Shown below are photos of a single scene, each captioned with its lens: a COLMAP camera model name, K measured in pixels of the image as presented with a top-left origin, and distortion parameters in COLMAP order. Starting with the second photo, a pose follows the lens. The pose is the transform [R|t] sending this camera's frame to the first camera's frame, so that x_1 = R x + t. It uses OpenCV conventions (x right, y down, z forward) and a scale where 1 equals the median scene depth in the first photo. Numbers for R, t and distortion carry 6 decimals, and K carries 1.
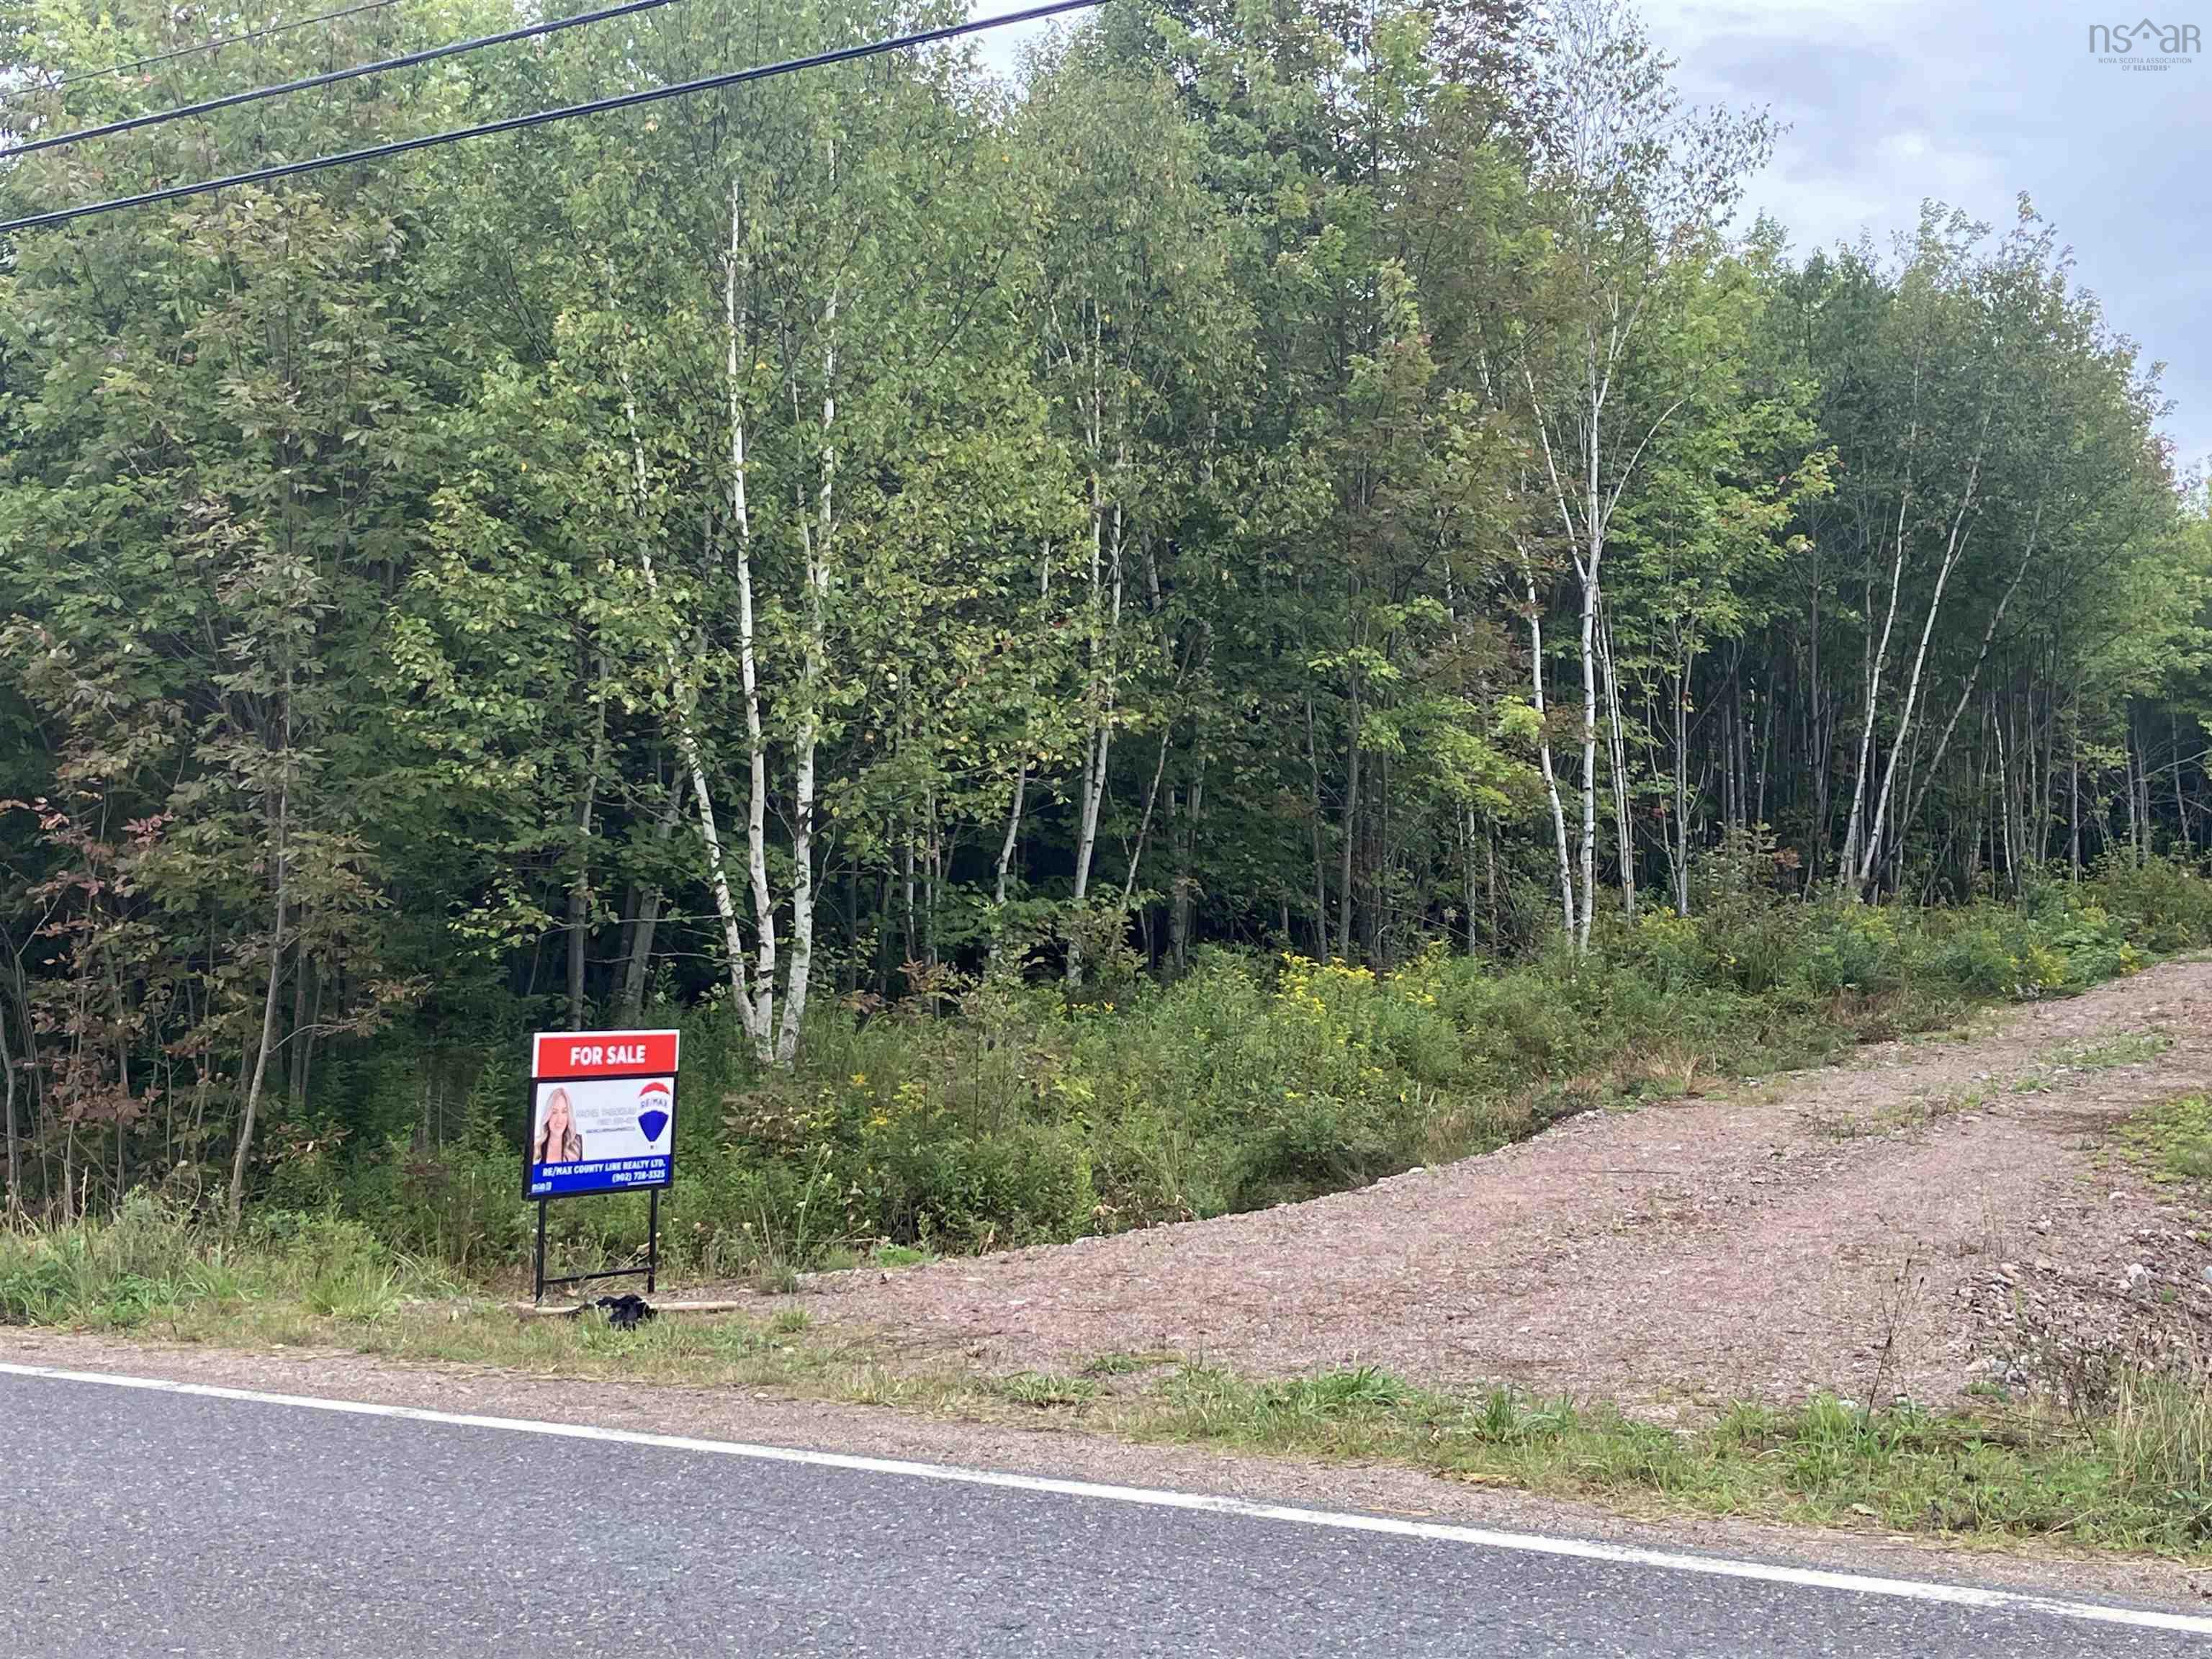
lens RADIAL K [[3033.8, 0, 1106.5], [0, 3033.8, 833.1], [0, 0, 1]] dist [0.103001, 0.000000]
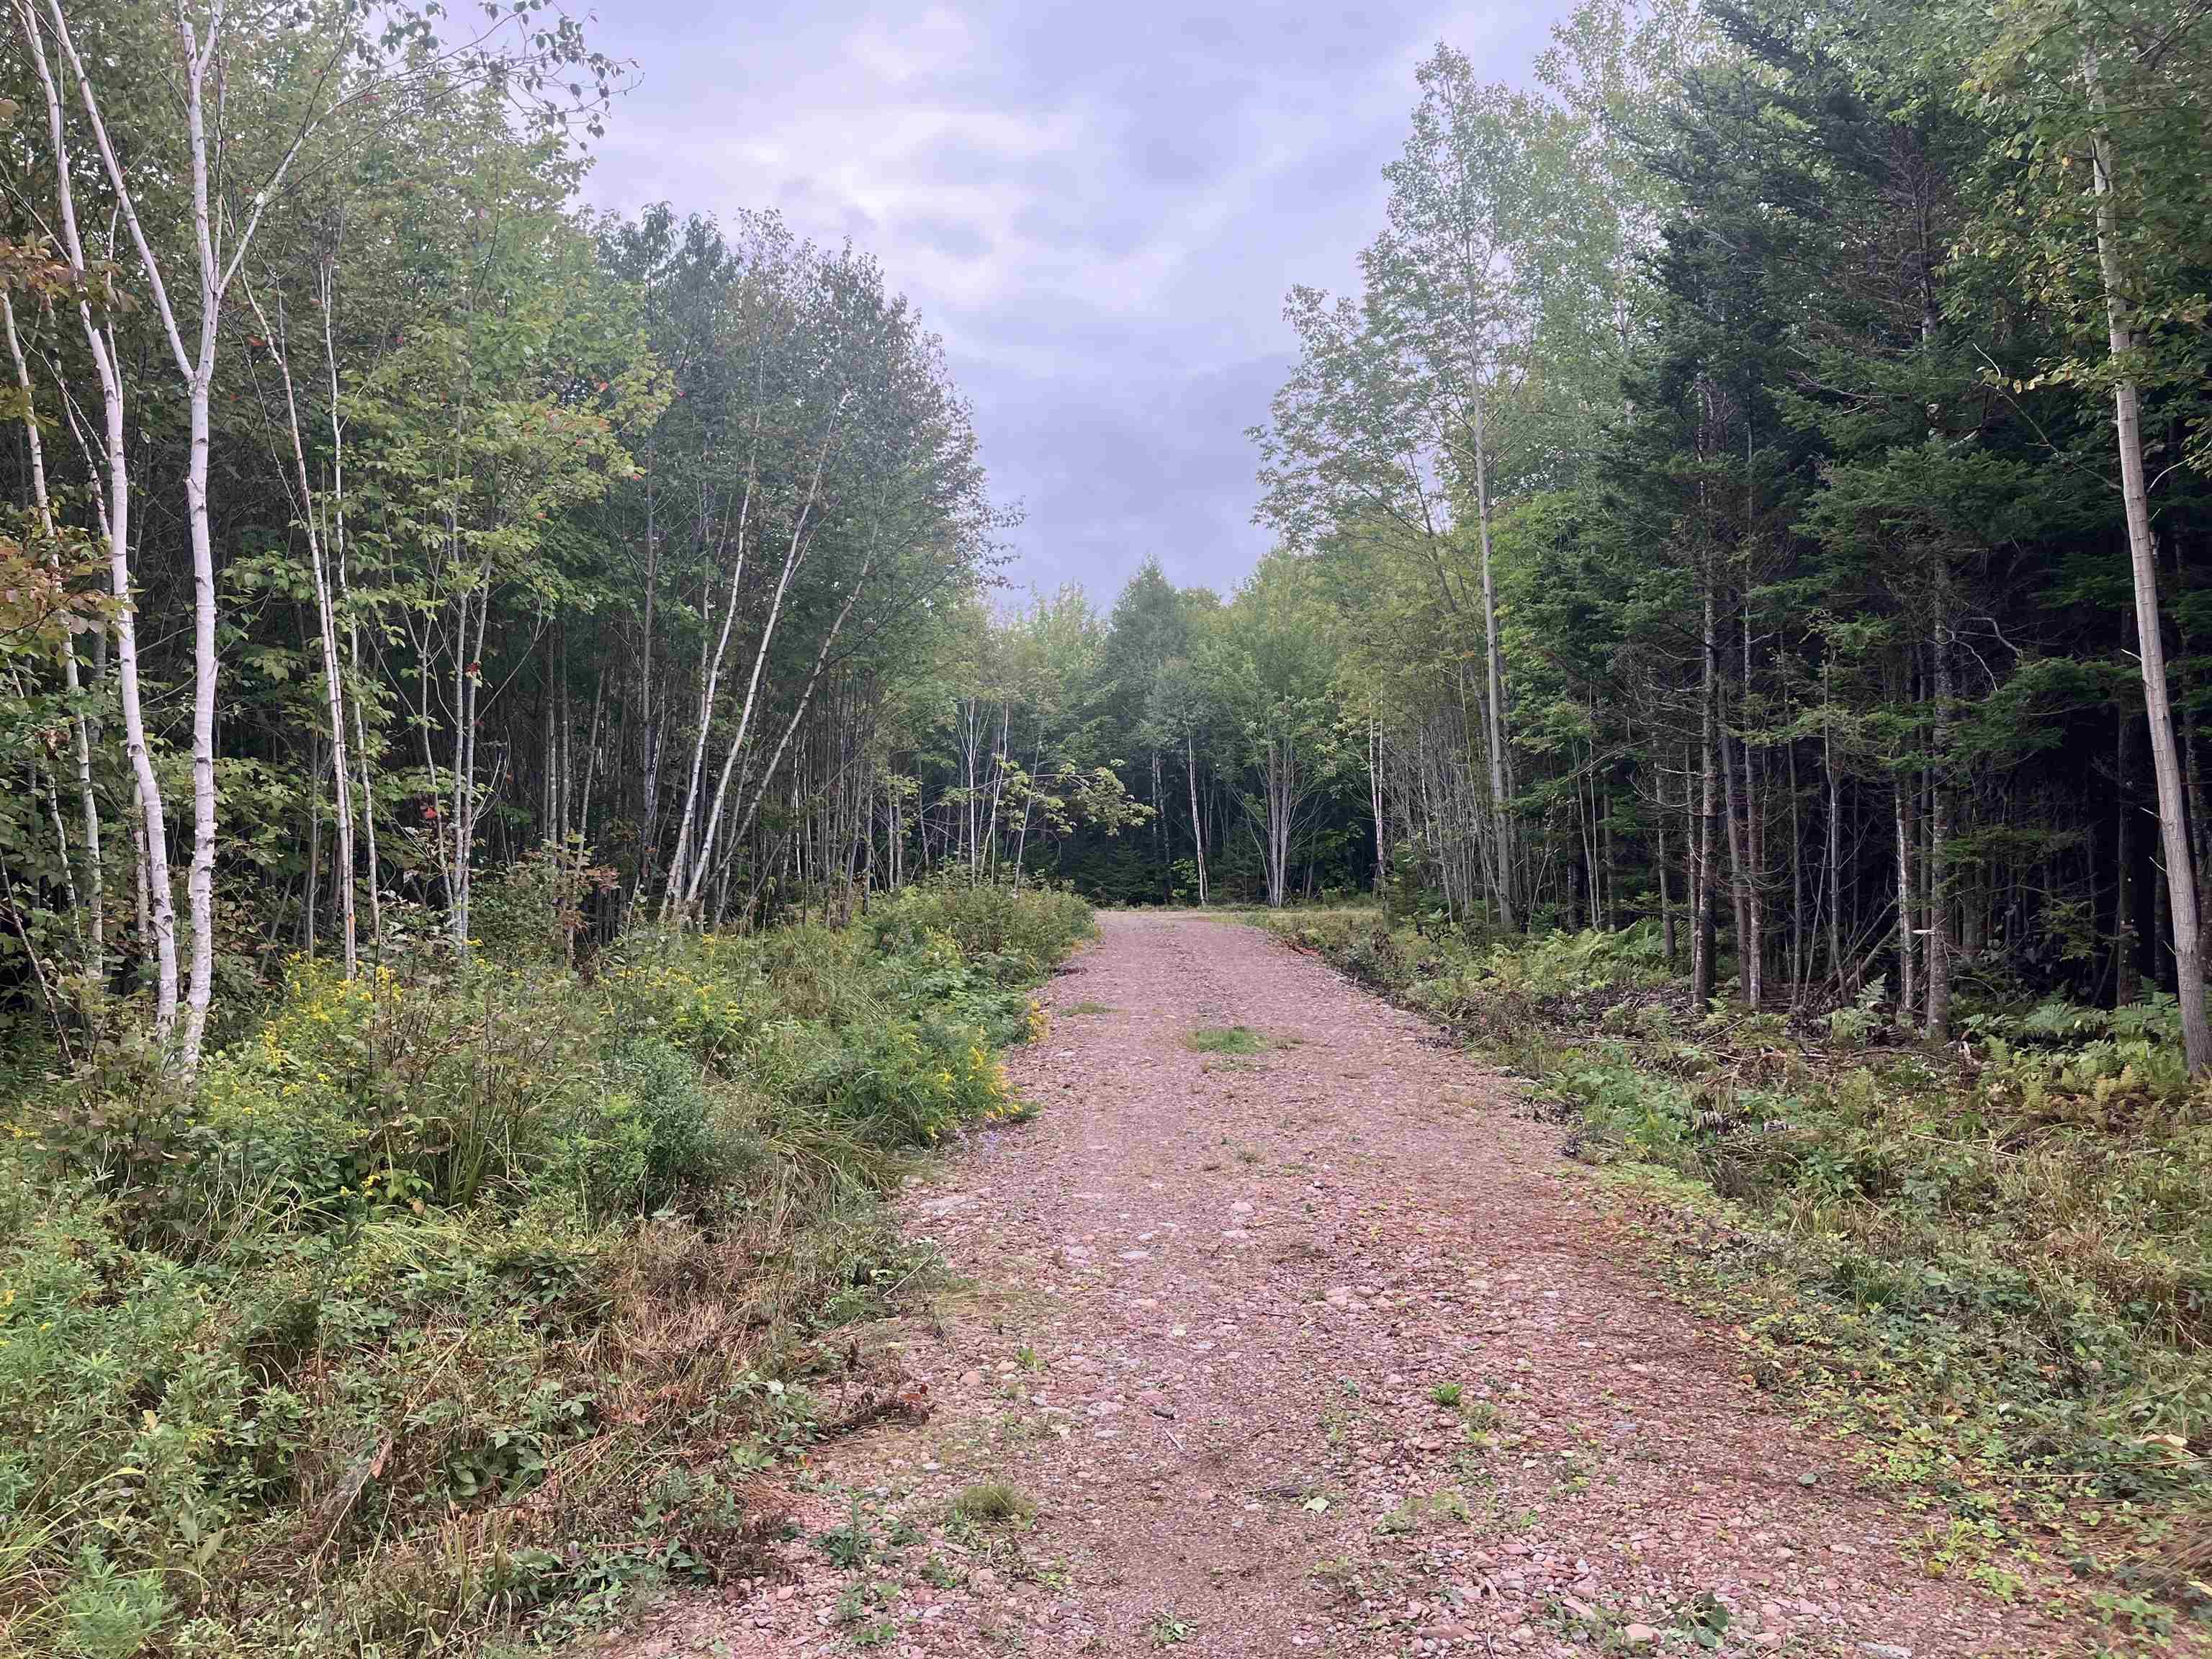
lens RADIAL K [[1809.7, 0, 1106.4], [0, 1809.7, 831.5], [0, 0, 1]] dist [-0.037414, -0.005575]
pose [[0.892628, 0.033875, 0.449519, 0.112026], [-0.032112, 0.999418, -0.011550, -0.002824], [-0.449649, -0.004125, 0.893196, 0.448987]]
